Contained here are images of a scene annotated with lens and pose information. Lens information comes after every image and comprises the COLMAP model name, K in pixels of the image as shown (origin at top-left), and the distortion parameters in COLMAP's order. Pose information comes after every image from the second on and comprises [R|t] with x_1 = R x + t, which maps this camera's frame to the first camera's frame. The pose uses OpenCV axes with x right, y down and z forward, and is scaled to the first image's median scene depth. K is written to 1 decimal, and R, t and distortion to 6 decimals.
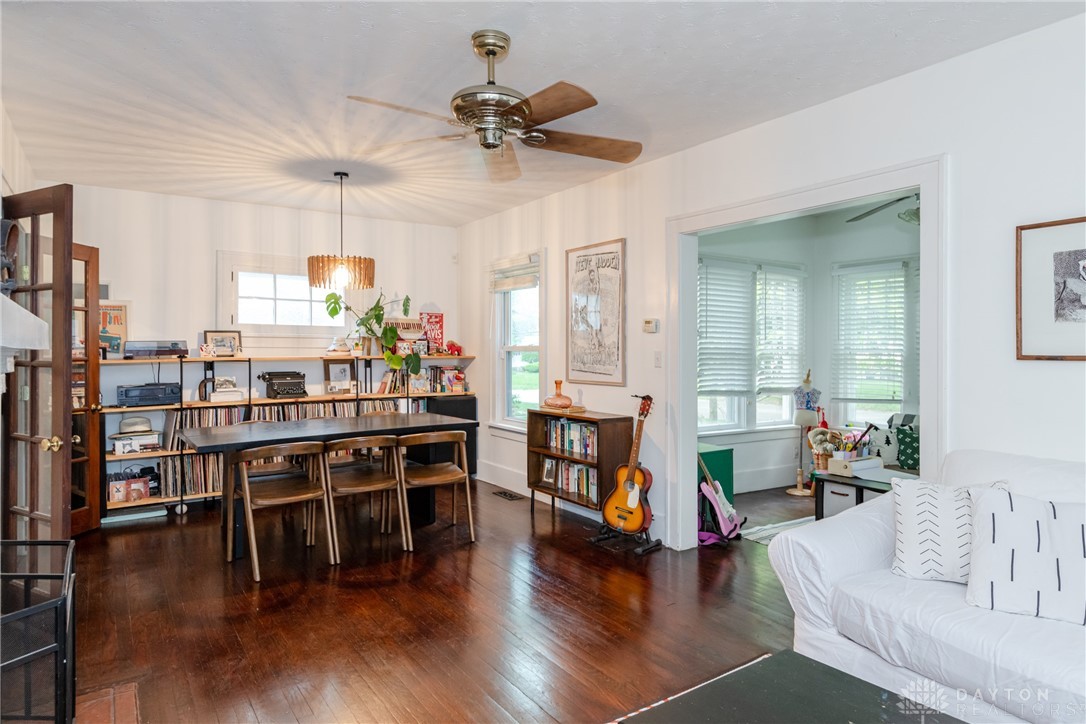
lens RADIAL K [[633.1, 0, 543.2], [0, 633.1, 348.1], [0, 0, 1]] dist [0.000375, 0.000056]
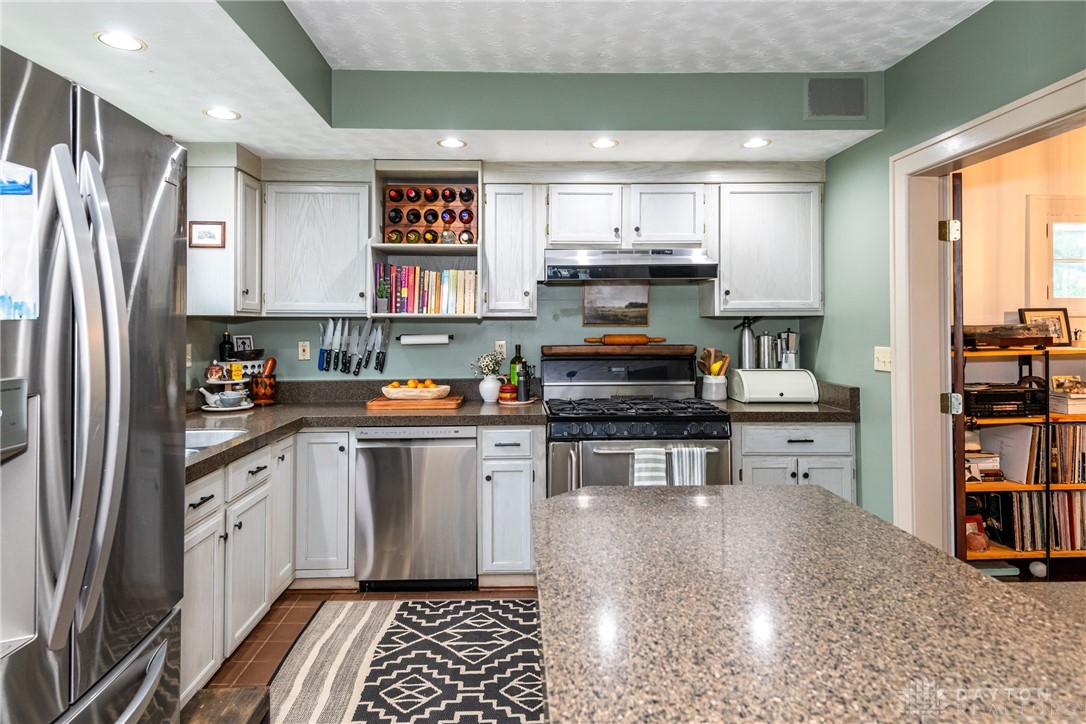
lens RADIAL K [[586.1, 0, 538.5], [0, 586.1, 317.4], [0, 0, 1]] dist [-0.001151, -0.001693]
pose [[0.838165, -0.011878, -0.545288, -0.680051], [0.004279, 0.999875, -0.015203, -0.011041], [0.545401, 0.010409, 0.838111, 0.173440]]
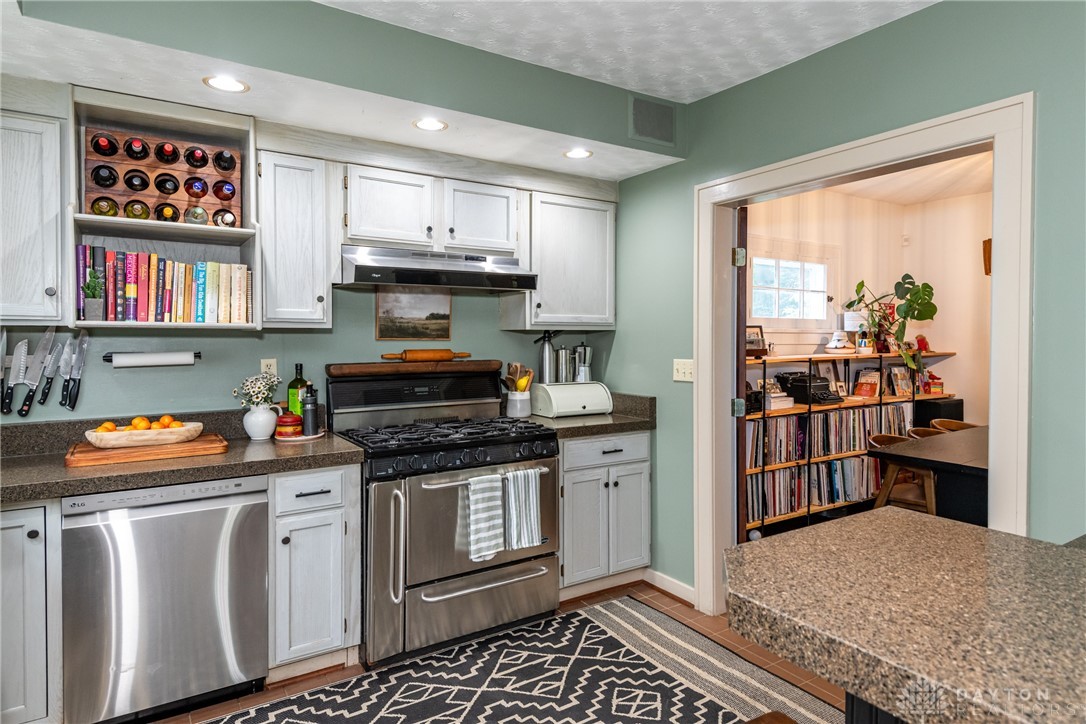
lens RADIAL K [[598.5, 0, 545.2], [0, 598.5, 348.1], [0, 0, 1]] dist [0.028358, -0.031986]
pose [[0.999616, -0.002244, -0.027604, -0.834238], [0.002722, 0.999847, 0.017276, -0.012903], [0.027561, -0.017345, 0.999470, 0.190217]]
